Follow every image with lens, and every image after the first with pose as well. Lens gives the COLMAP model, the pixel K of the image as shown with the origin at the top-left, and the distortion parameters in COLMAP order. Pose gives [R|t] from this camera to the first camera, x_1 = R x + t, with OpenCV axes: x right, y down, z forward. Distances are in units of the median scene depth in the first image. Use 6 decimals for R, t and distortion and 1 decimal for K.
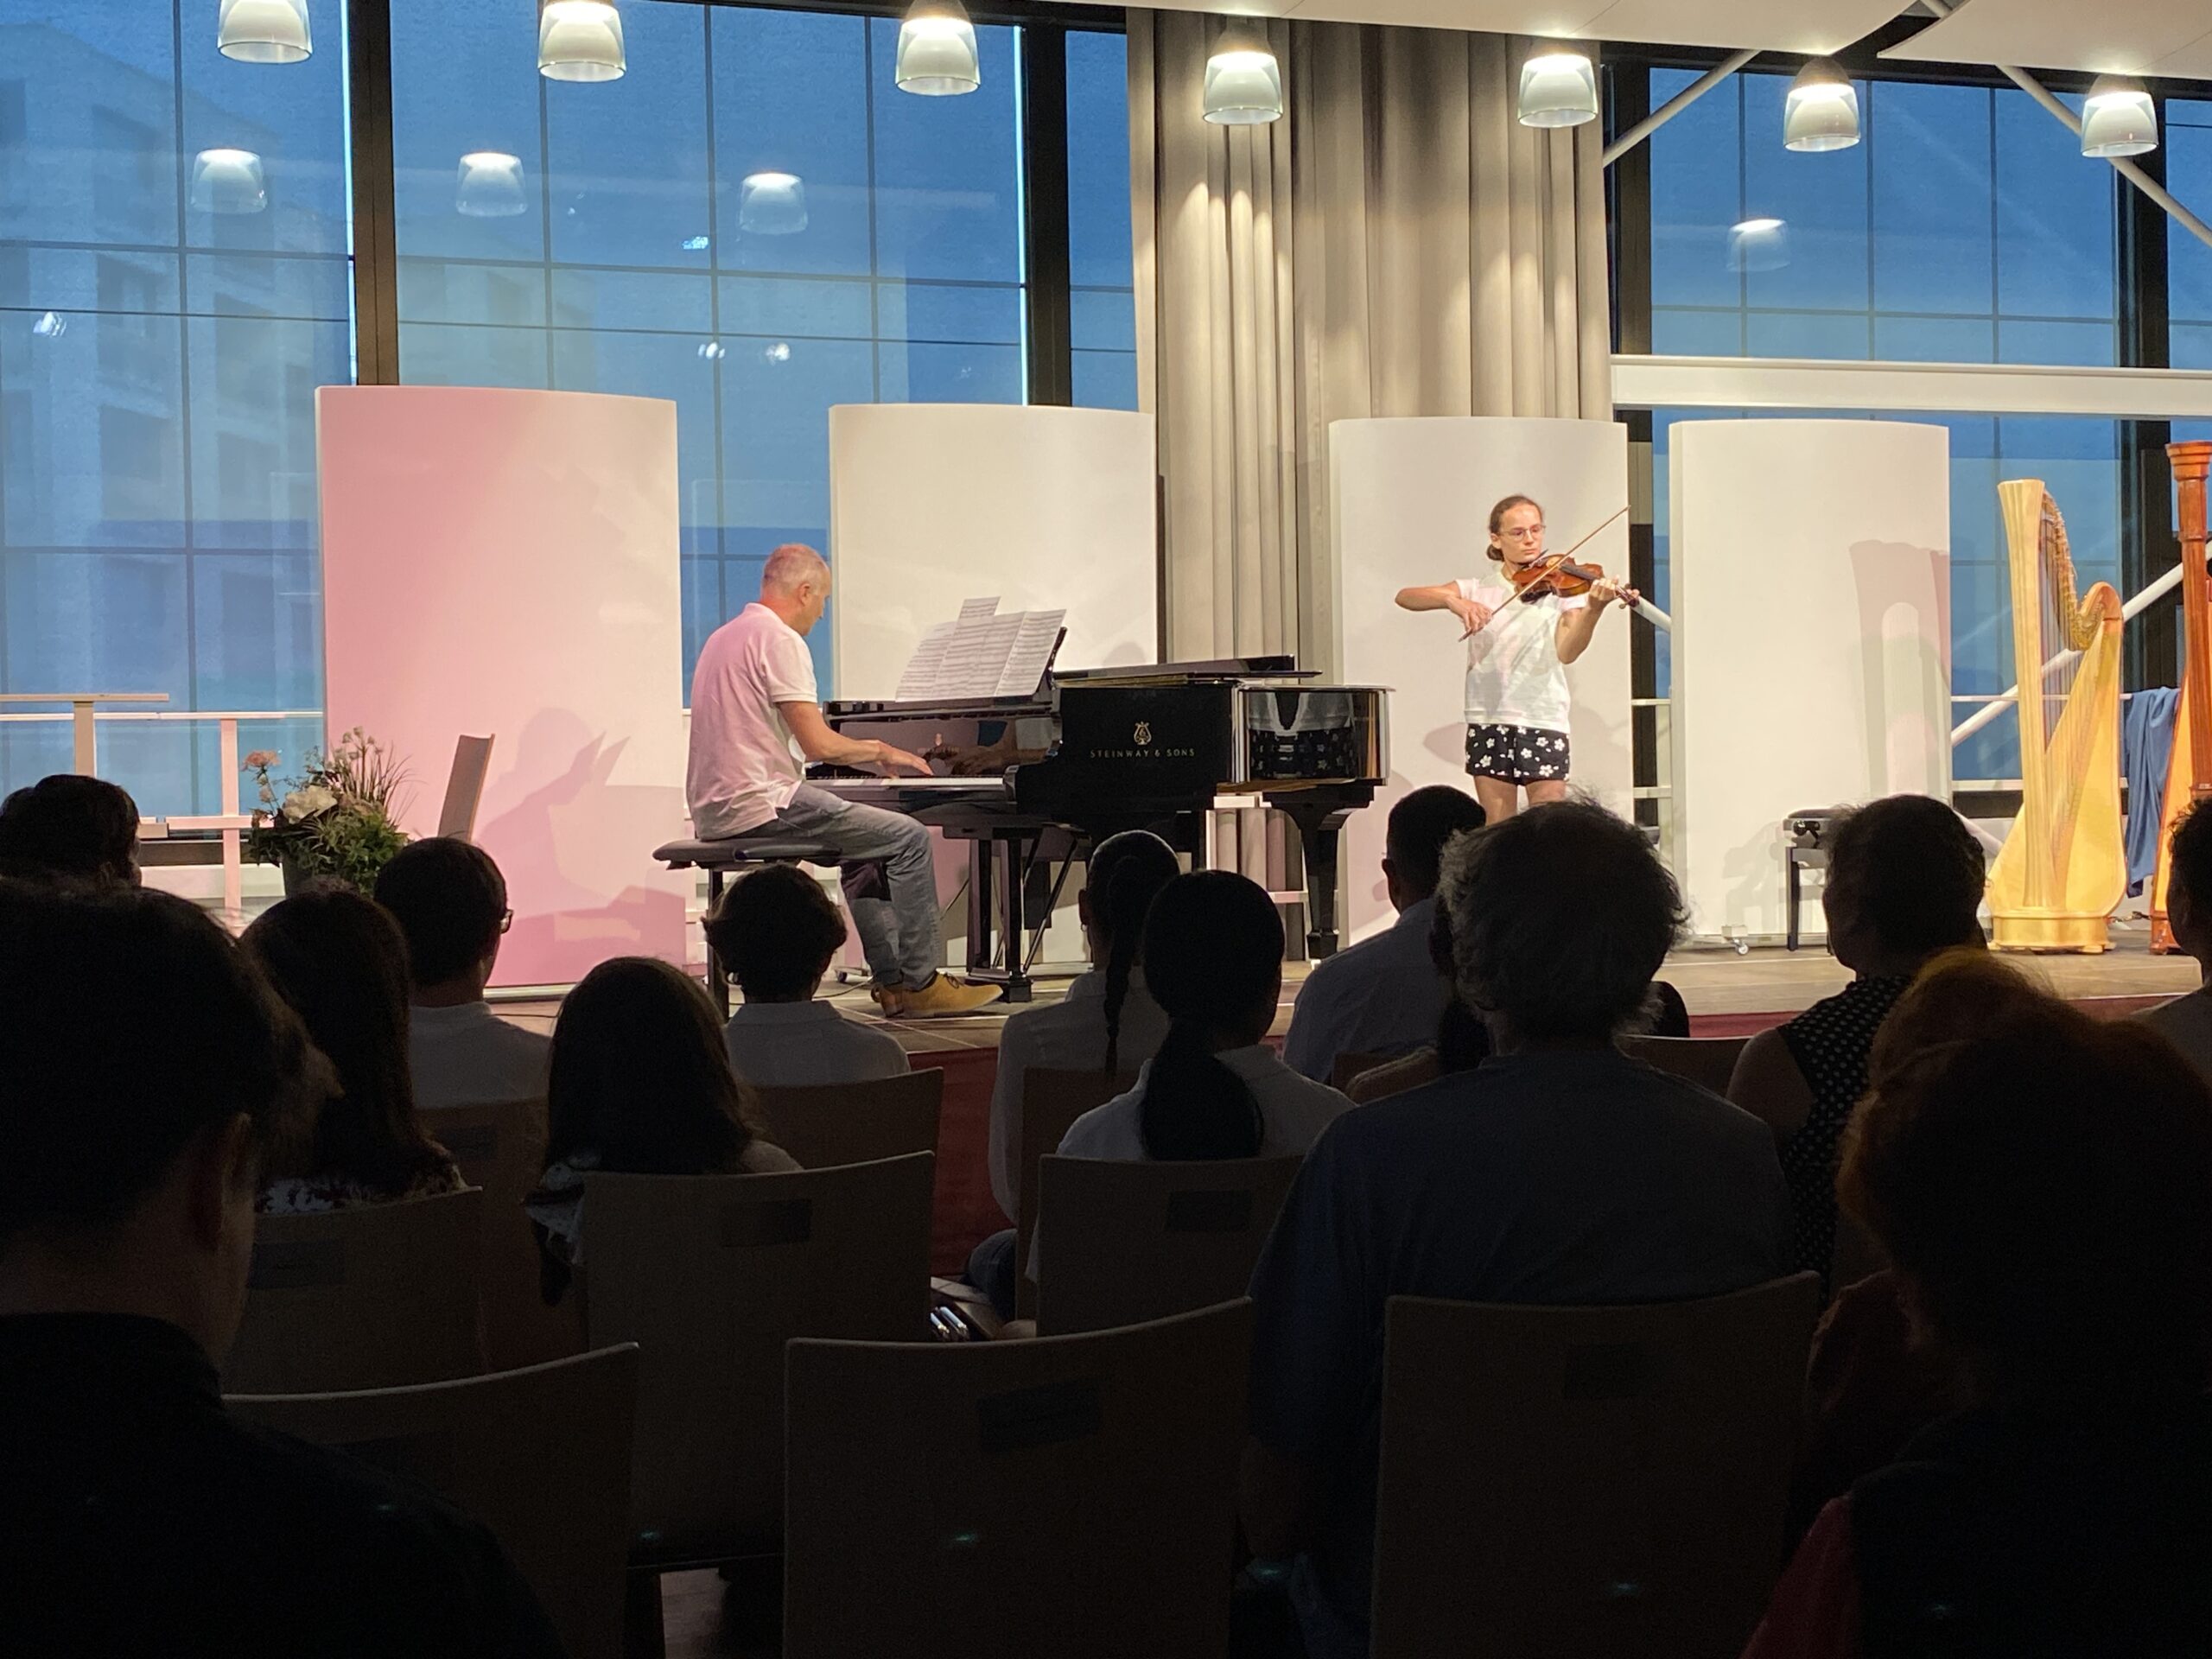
lens RADIAL K [[2963.5, 0, 1106.0], [0, 2963.5, 829.5], [0, 0, 1]] dist [0.199071, 0.005409]
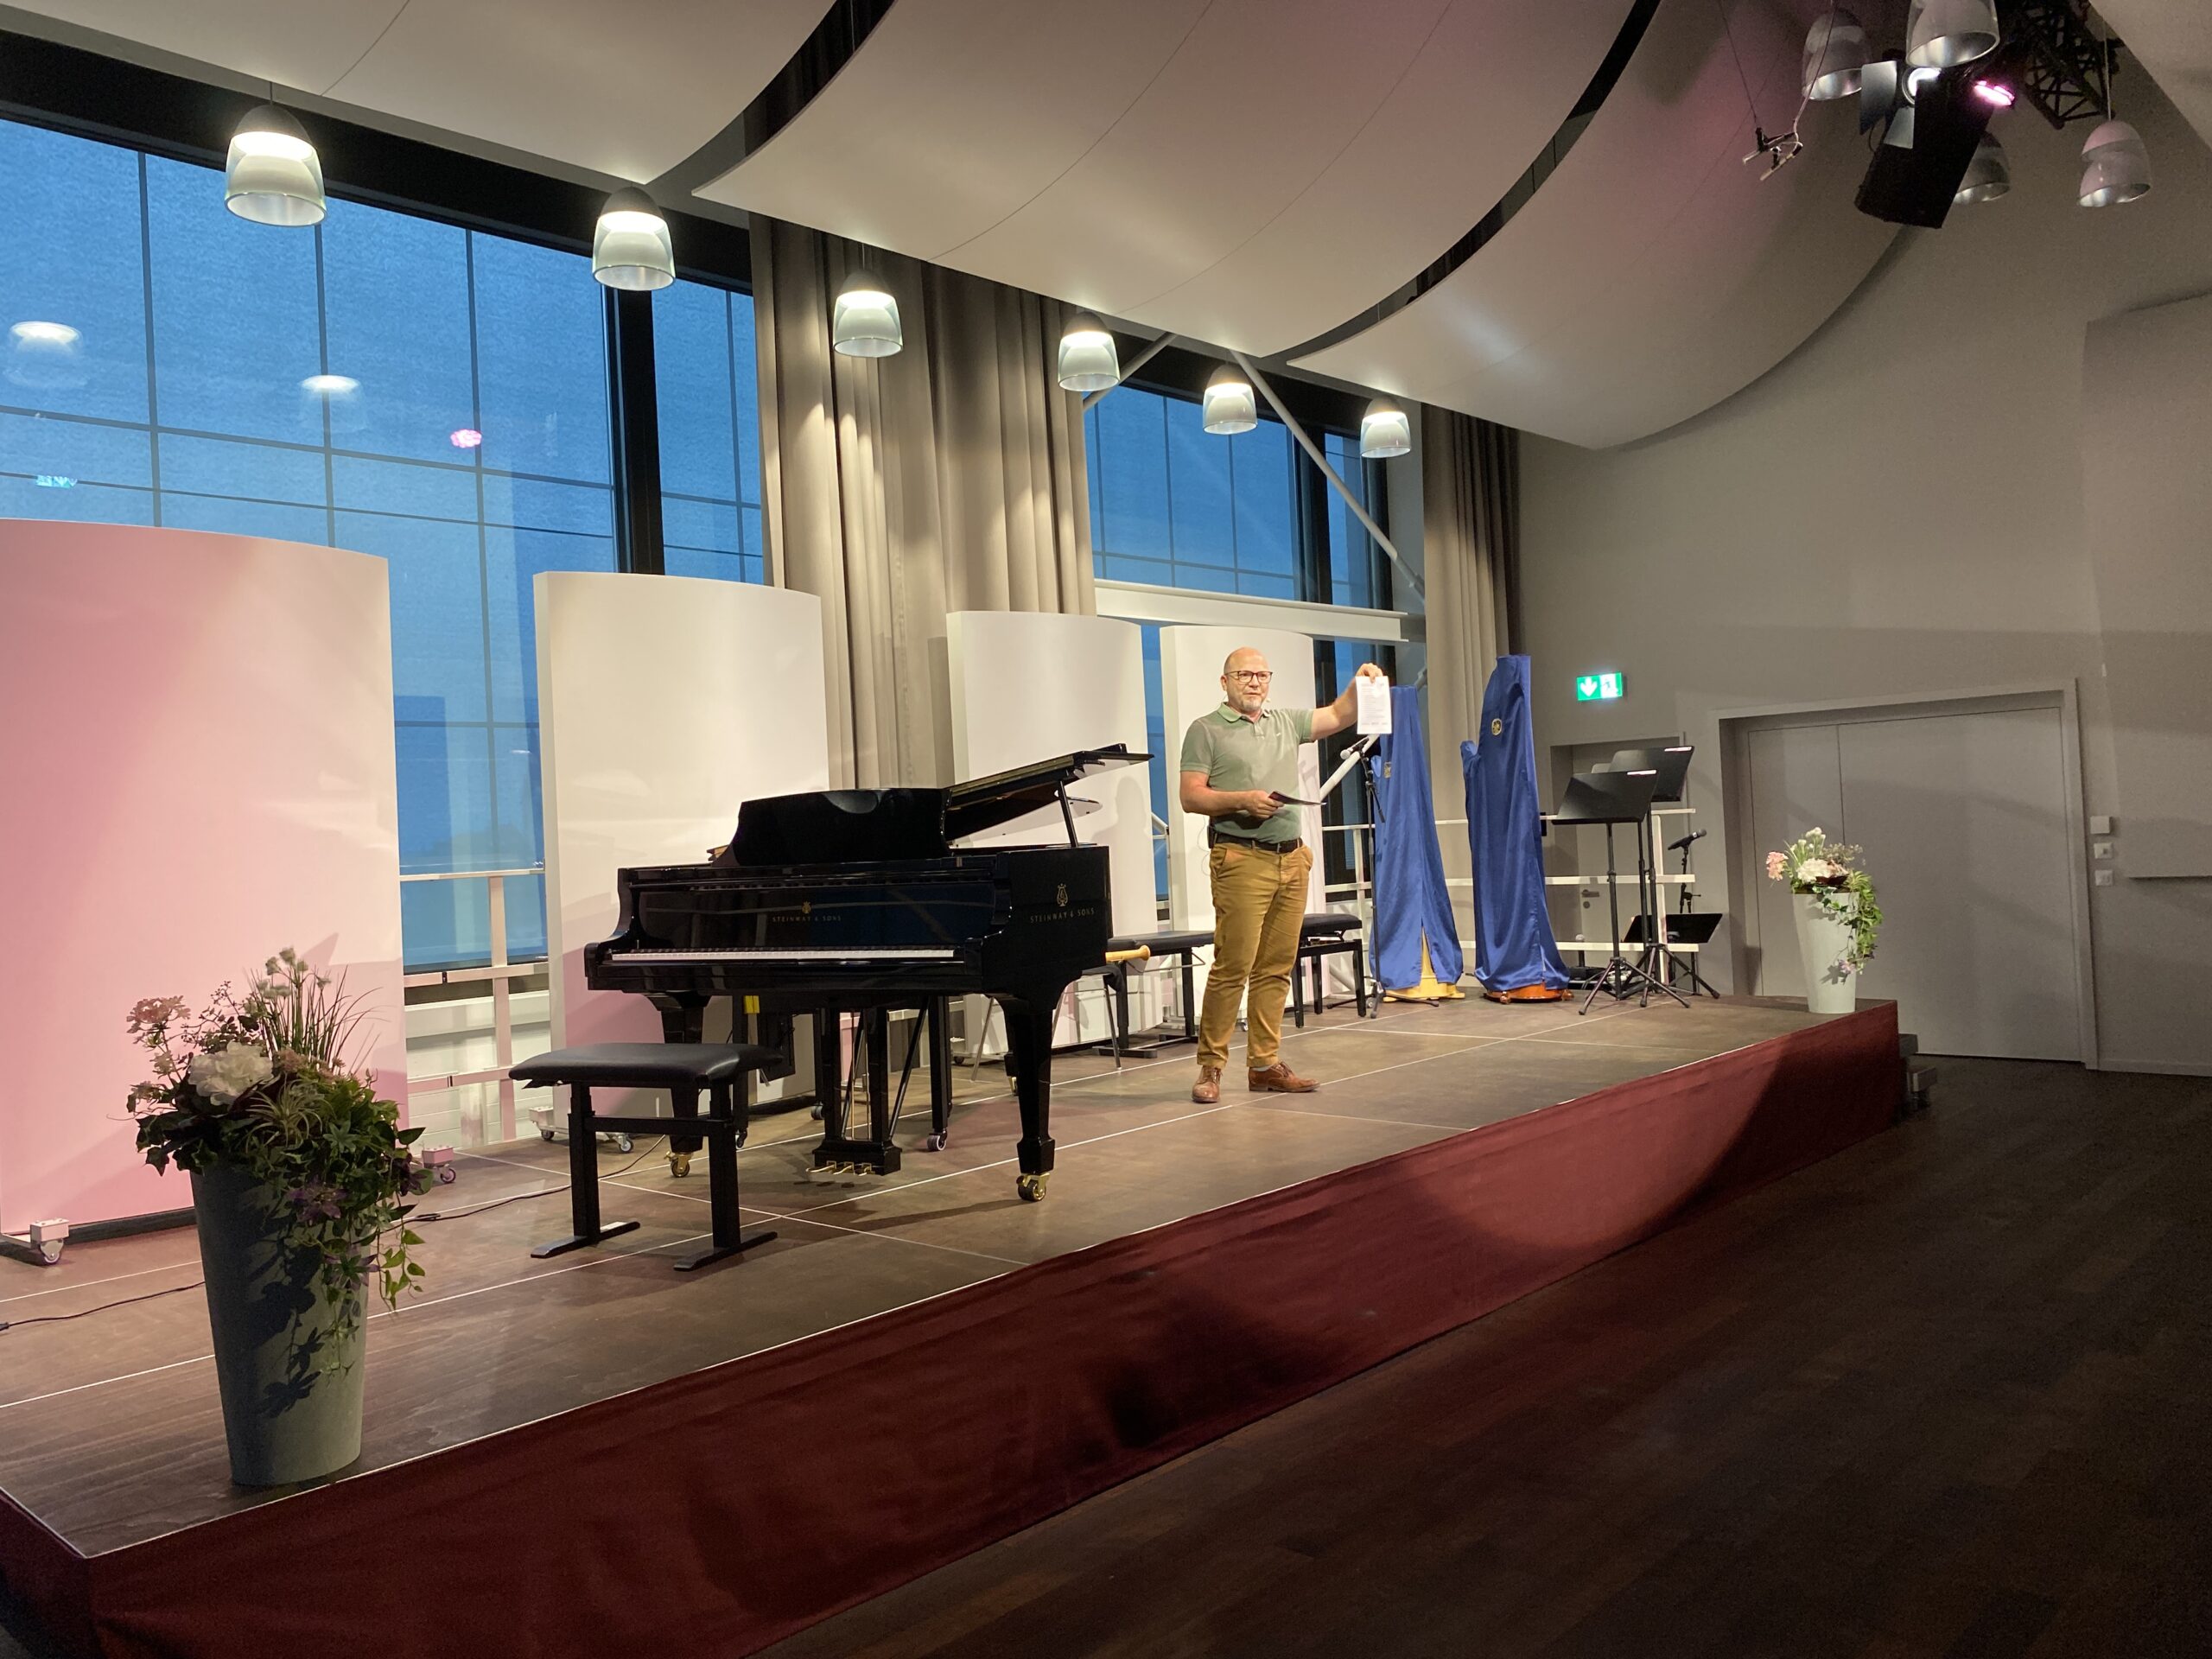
lens RADIAL K [[1670.2, 0, 1106.0], [0, 1670.2, 829.5], [0, 0, 1]] dist [0.116403, -0.171912]
pose [[0.881693, -0.024445, 0.471190, -0.181256], [0.041253, 0.998827, -0.025373, -0.030091], [-0.470016, 0.041809, 0.881667, 0.378600]]
